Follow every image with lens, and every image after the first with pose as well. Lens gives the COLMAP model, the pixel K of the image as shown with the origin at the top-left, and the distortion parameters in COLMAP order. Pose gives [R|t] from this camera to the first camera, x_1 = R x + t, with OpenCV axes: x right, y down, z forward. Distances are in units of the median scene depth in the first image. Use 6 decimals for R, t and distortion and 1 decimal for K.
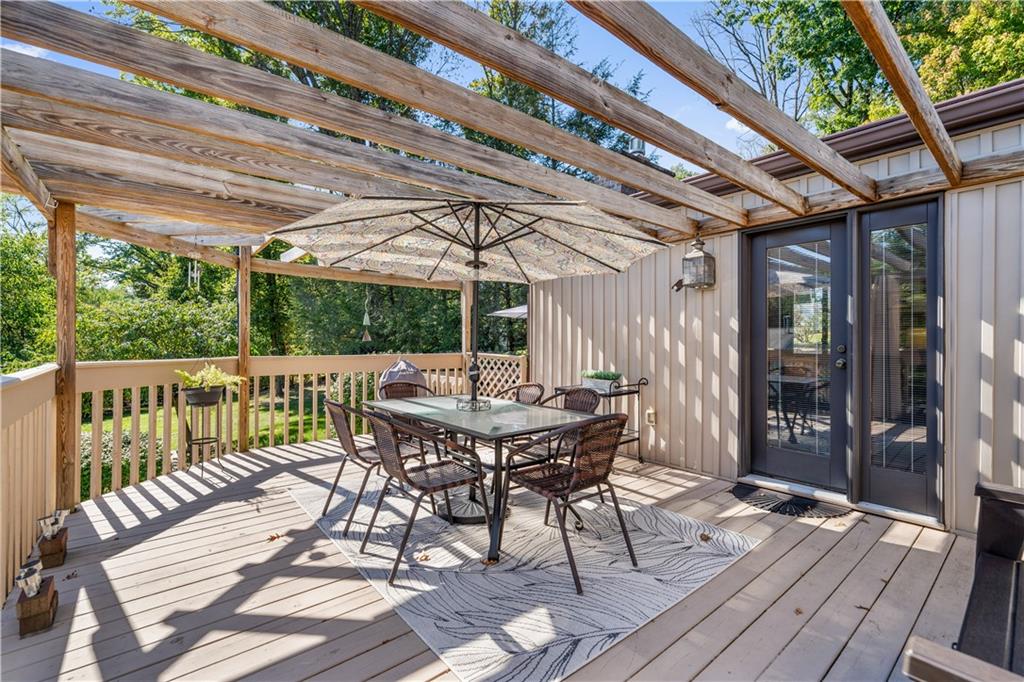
lens RADIAL K [[445.4, 0, 516.4], [0, 445.4, 340.5], [0, 0, 1]] dist [0.001266, 0.000108]
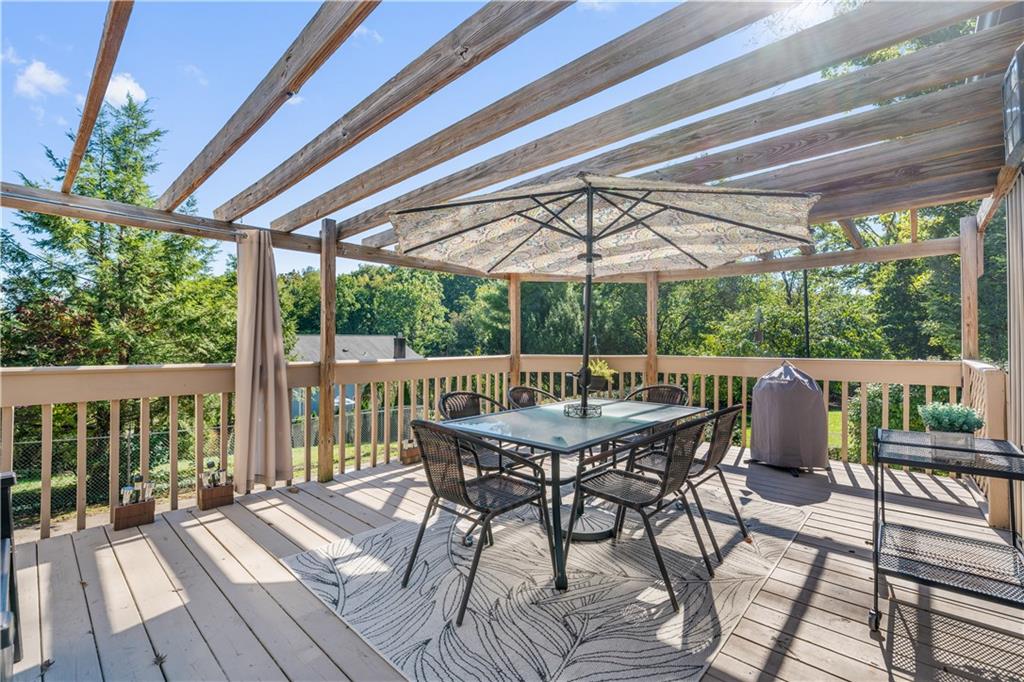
lens RADIAL K [[445.4, 0, 516.4], [0, 445.4, 340.5], [0, 0, 1]] dist [0.001266, 0.000108]
pose [[0.136096, -0.005981, -0.990678, 0.794289], [0.003376, 0.999979, -0.005574, 0.003188], [0.990690, -0.002586, 0.136113, 0.736408]]
